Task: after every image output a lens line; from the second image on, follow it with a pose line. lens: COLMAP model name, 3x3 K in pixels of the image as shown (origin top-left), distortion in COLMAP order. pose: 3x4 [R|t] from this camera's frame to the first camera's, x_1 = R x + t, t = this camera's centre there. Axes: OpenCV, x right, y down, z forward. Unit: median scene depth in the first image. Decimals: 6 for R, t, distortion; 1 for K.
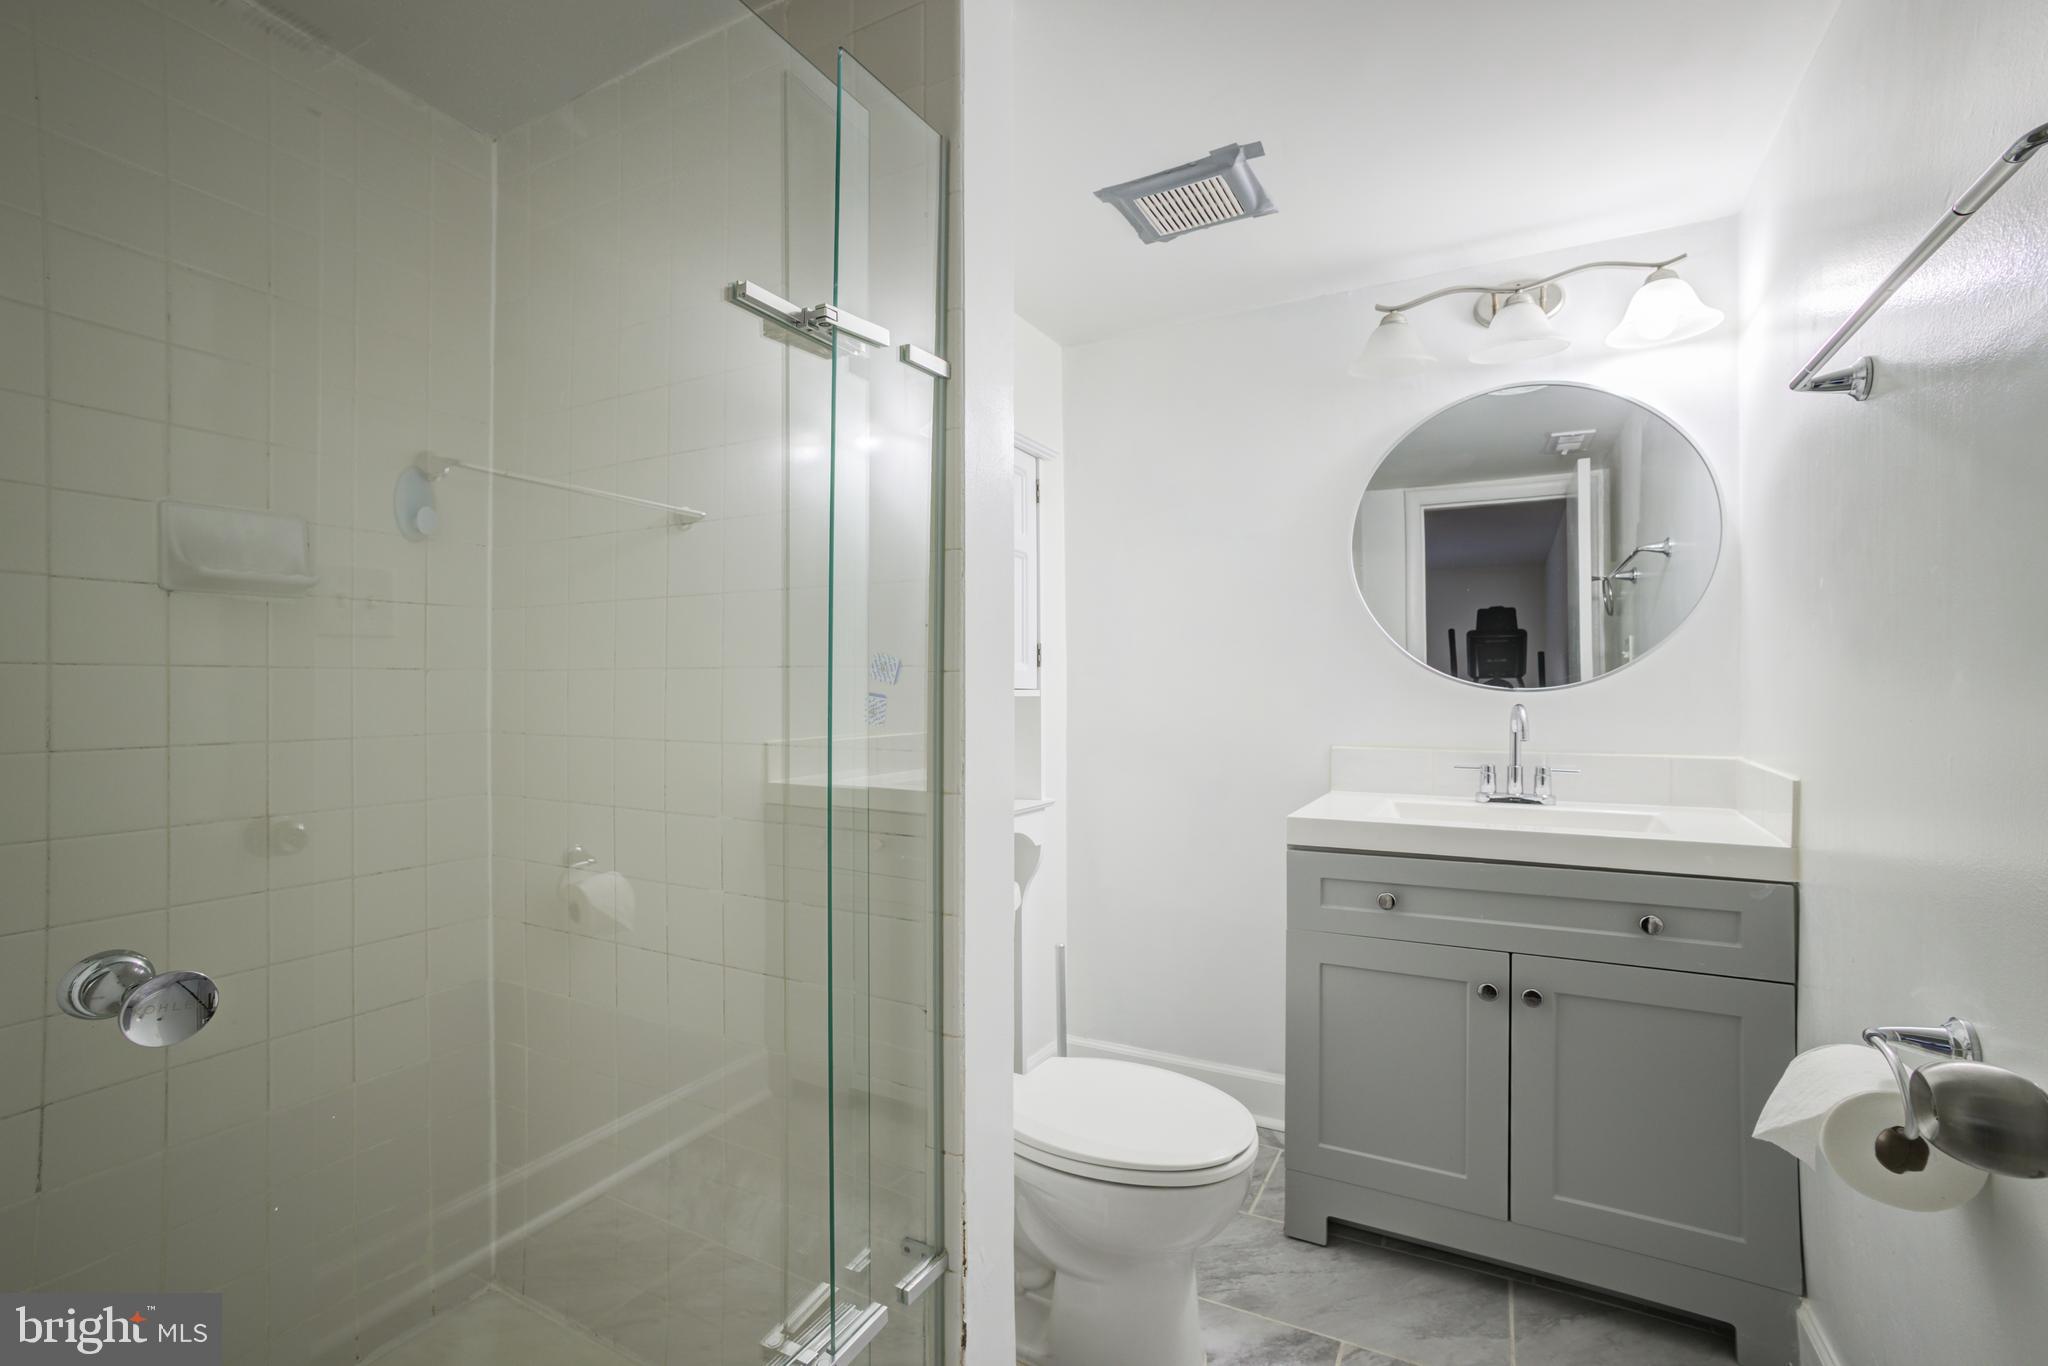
lens RADIAL K [[873.4, 0, 1030.9], [0, 873.4, 687.8], [0, 0, 1]] dist [0.002146, 0.001446]
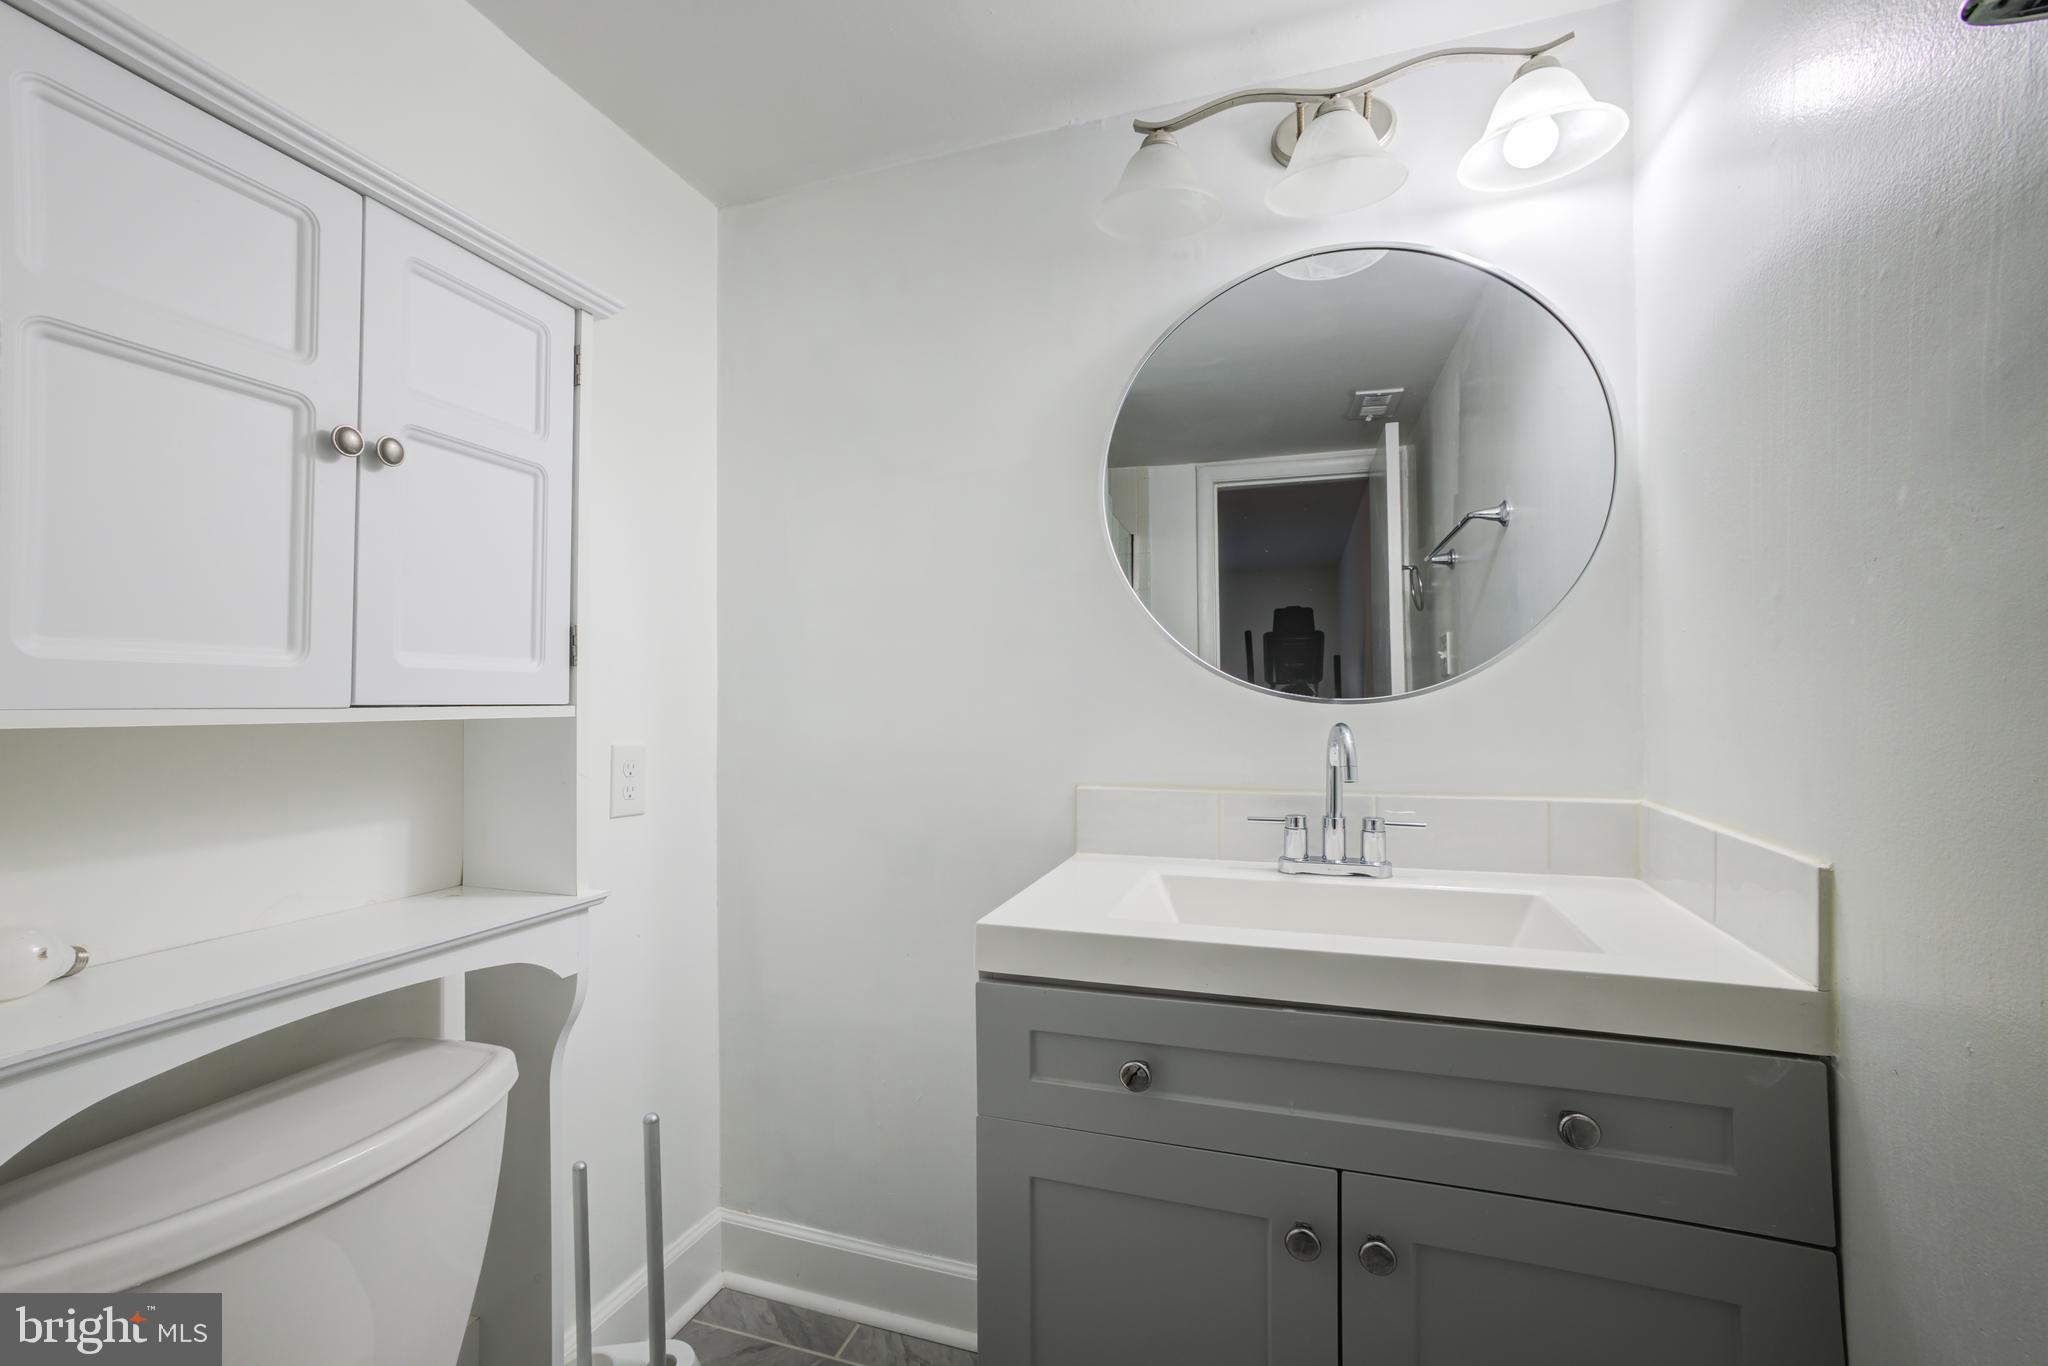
lens RADIAL K [[873.4, 0, 1015.4], [0, 873.4, 691.7], [0, 0, 1]] dist [0.002146, 0.001446]
pose [[0.982732, -0.003759, 0.184995, 0.192842], [0.004519, 0.999983, -0.003684, -0.003141], [-0.184978, 0.004457, 0.982733, 0.388230]]
